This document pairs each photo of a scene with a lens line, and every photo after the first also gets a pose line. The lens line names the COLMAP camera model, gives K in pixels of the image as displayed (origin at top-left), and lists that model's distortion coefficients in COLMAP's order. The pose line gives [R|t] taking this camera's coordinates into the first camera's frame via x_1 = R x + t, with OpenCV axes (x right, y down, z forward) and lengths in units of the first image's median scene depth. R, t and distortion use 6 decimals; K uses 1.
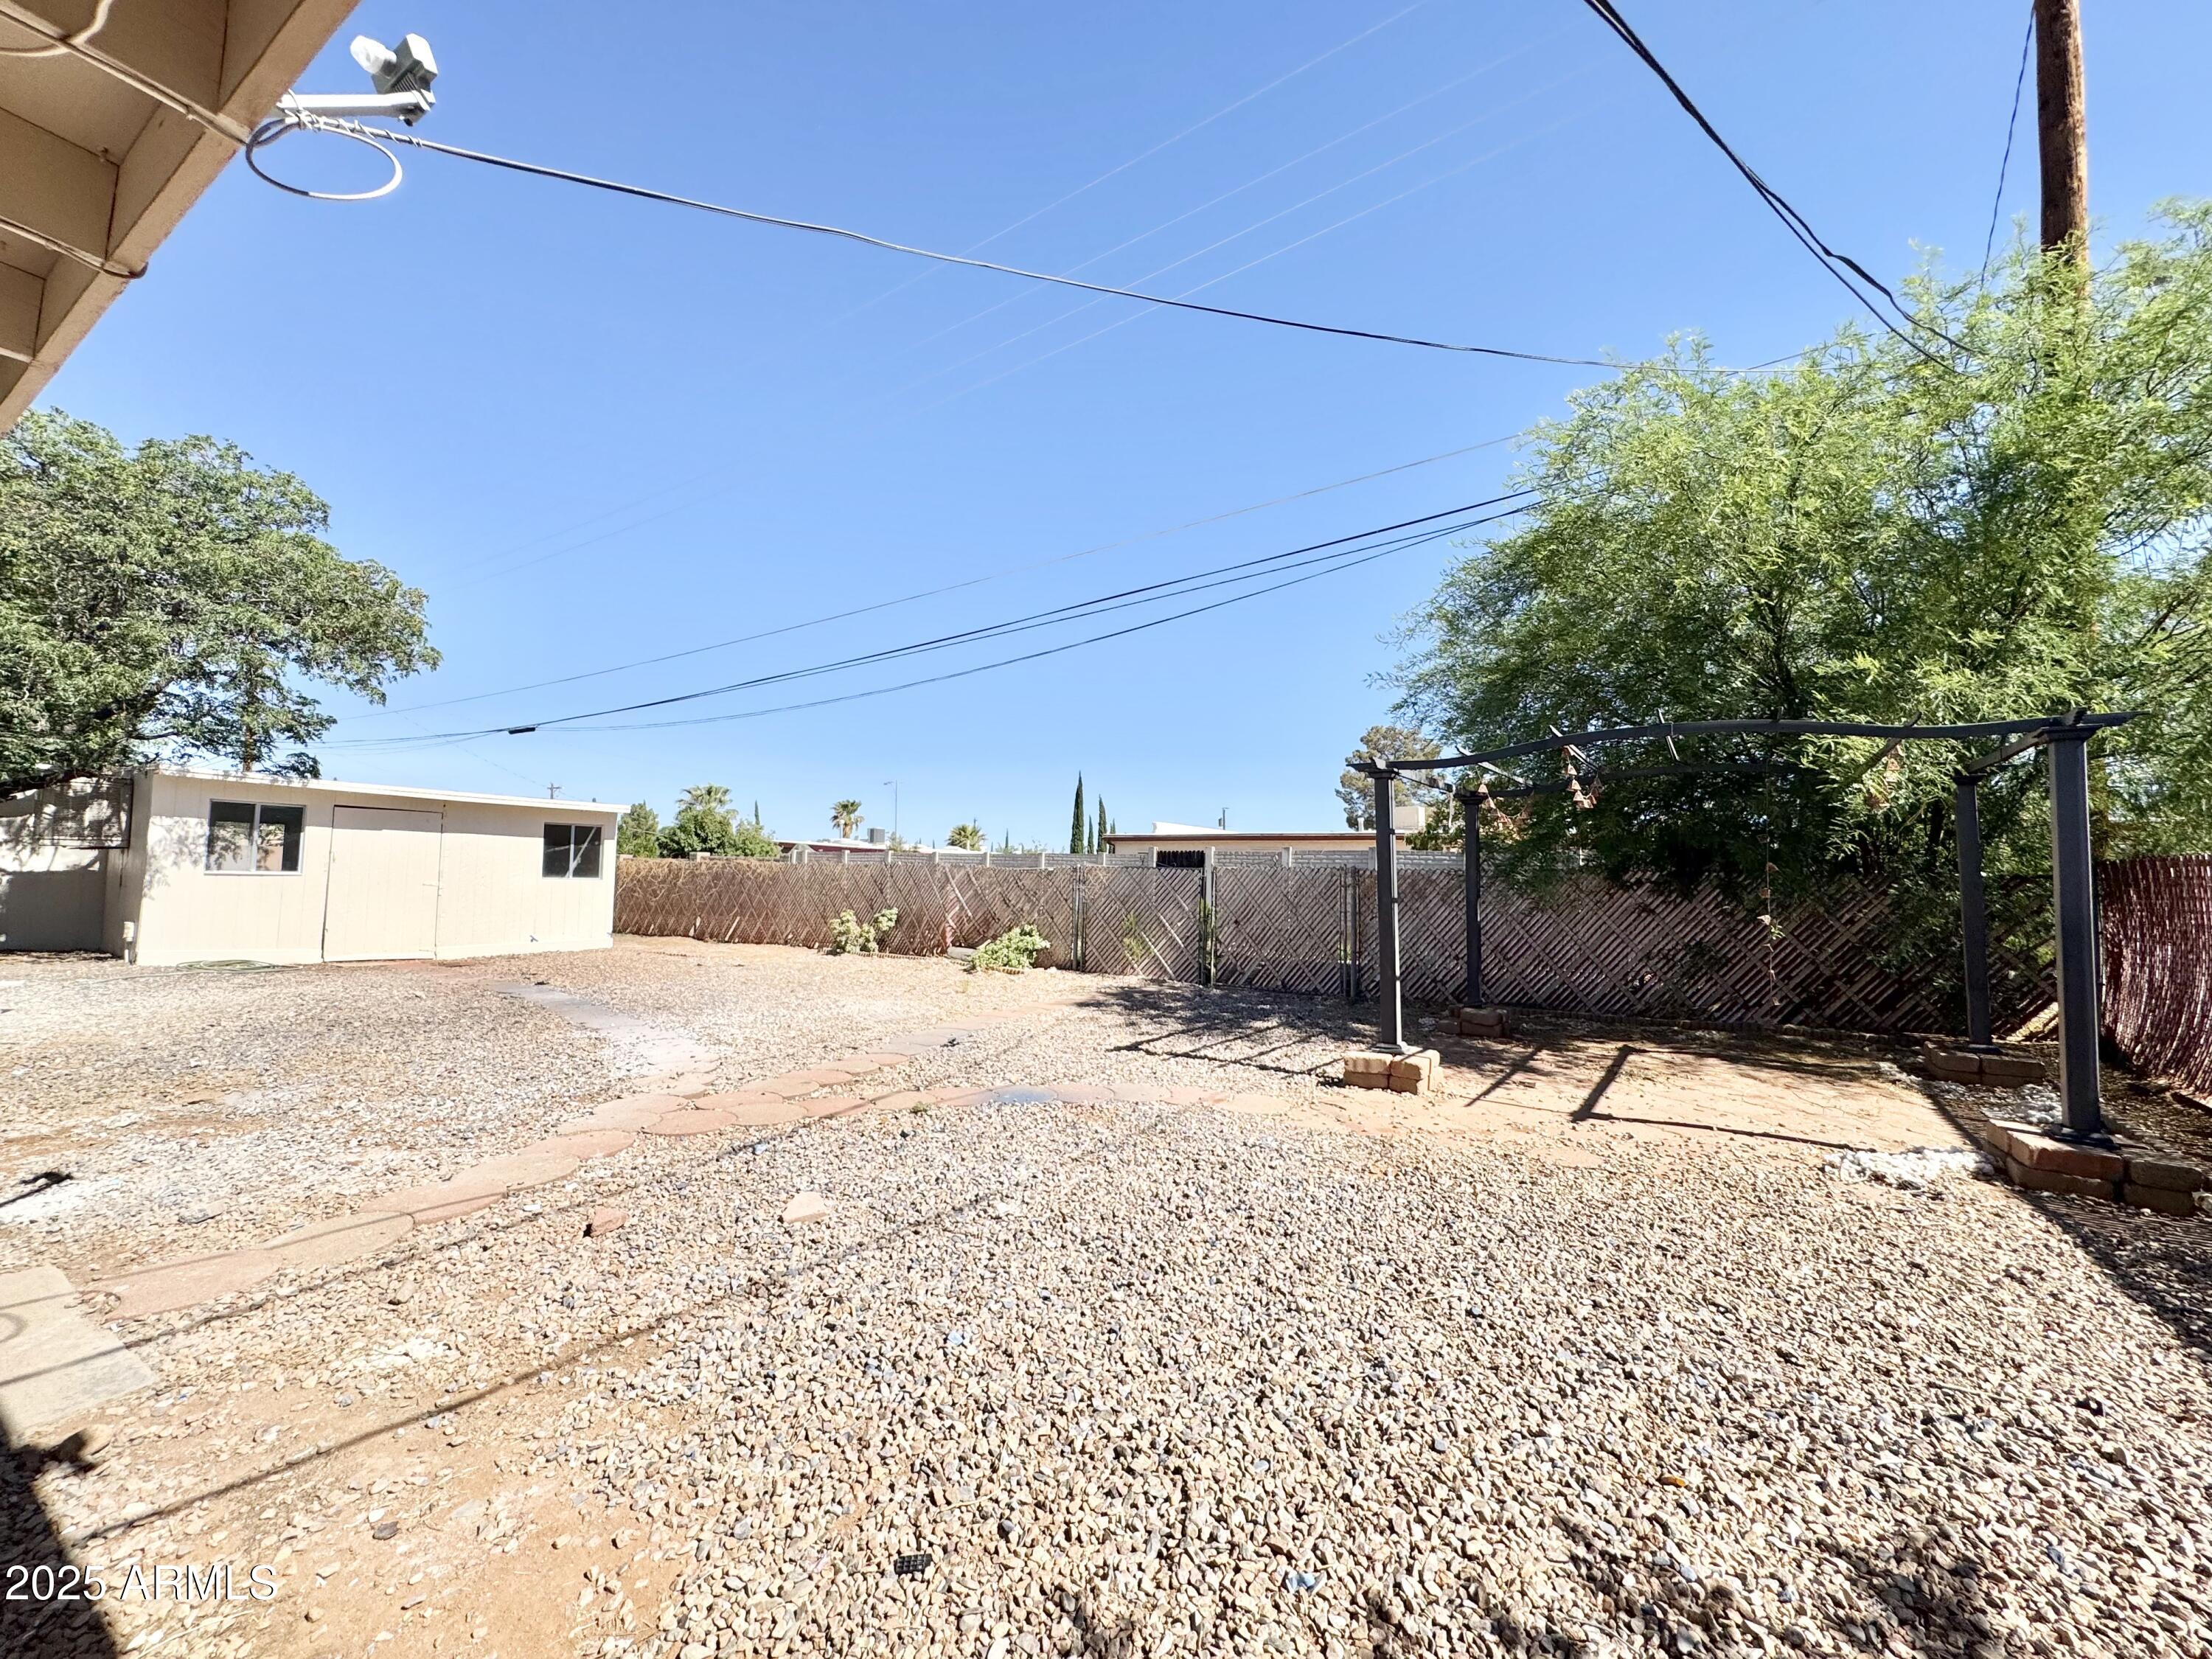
lens RADIAL K [[882.0, 0, 1103.6], [0, 882.0, 819.5], [0, 0, 1]] dist [0.000109, 0.000592]
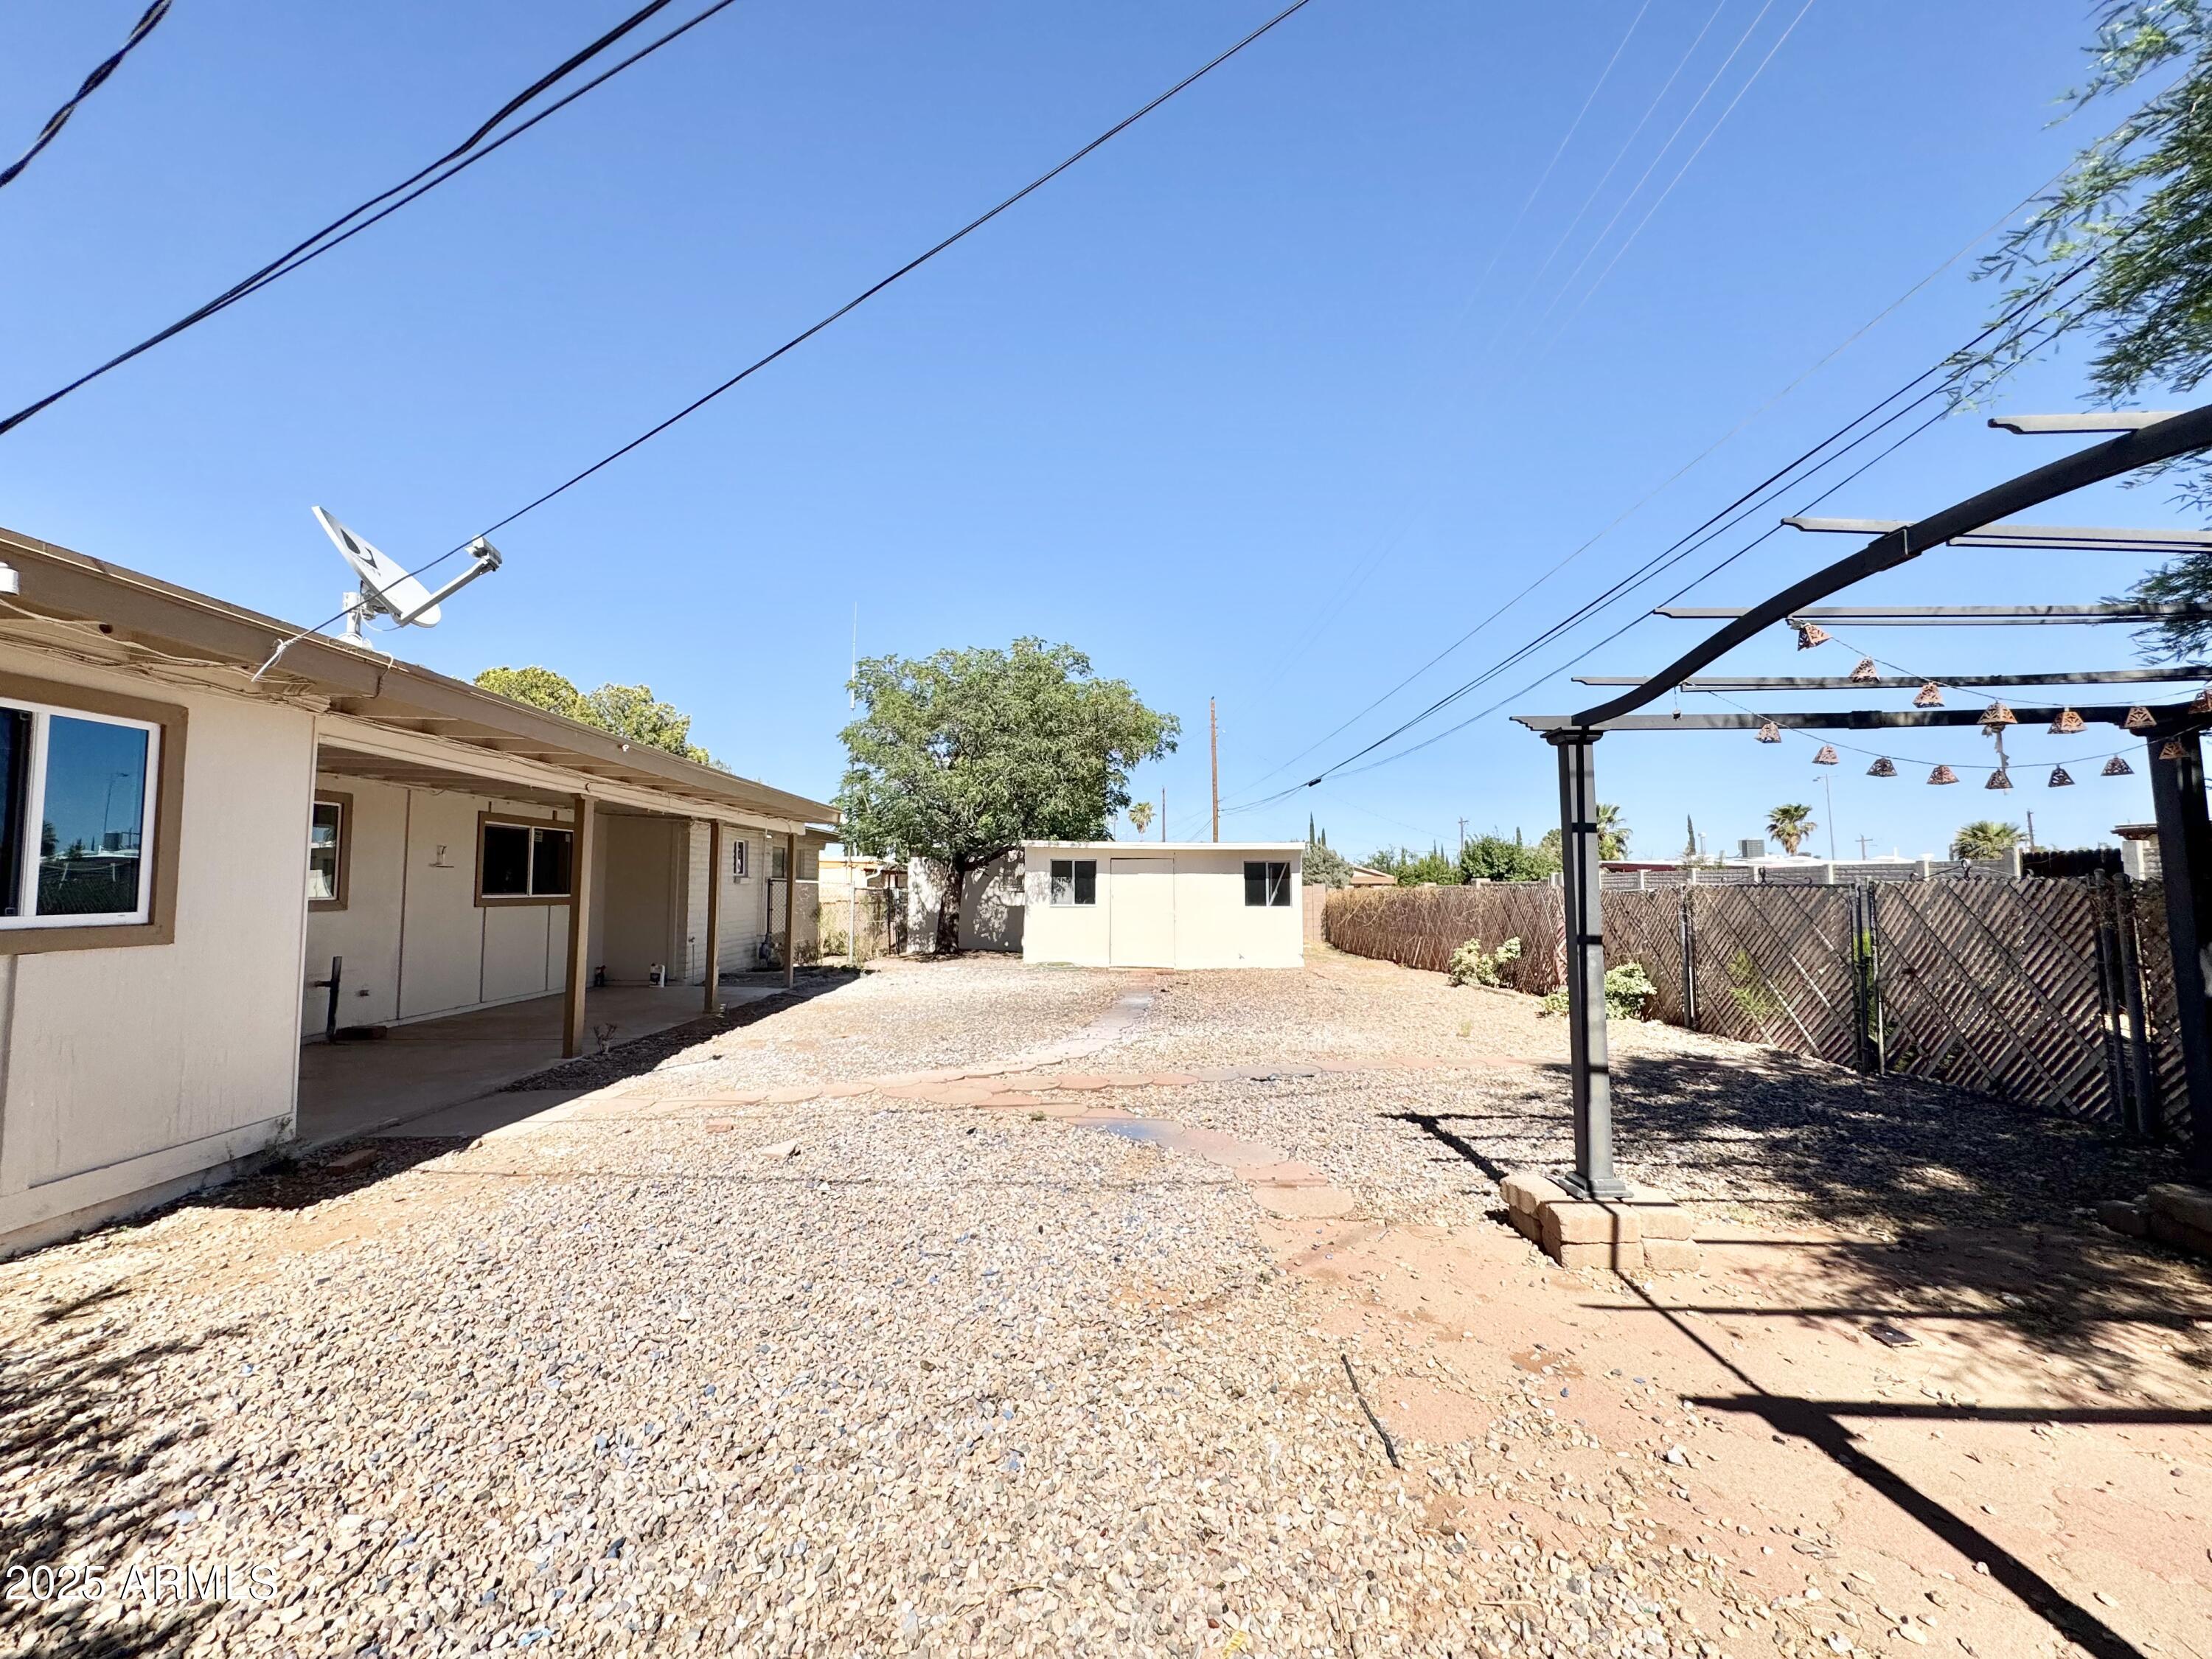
lens RADIAL K [[882.0, 0, 1105.9], [0, 882.0, 838.1], [0, 0, 1]] dist [0.000109, 0.000592]
pose [[0.526507, -0.075523, -0.846810, 0.305038], [0.068674, 0.996570, -0.046181, 0.014667], [0.847392, -0.033839, 0.529888, 0.194574]]
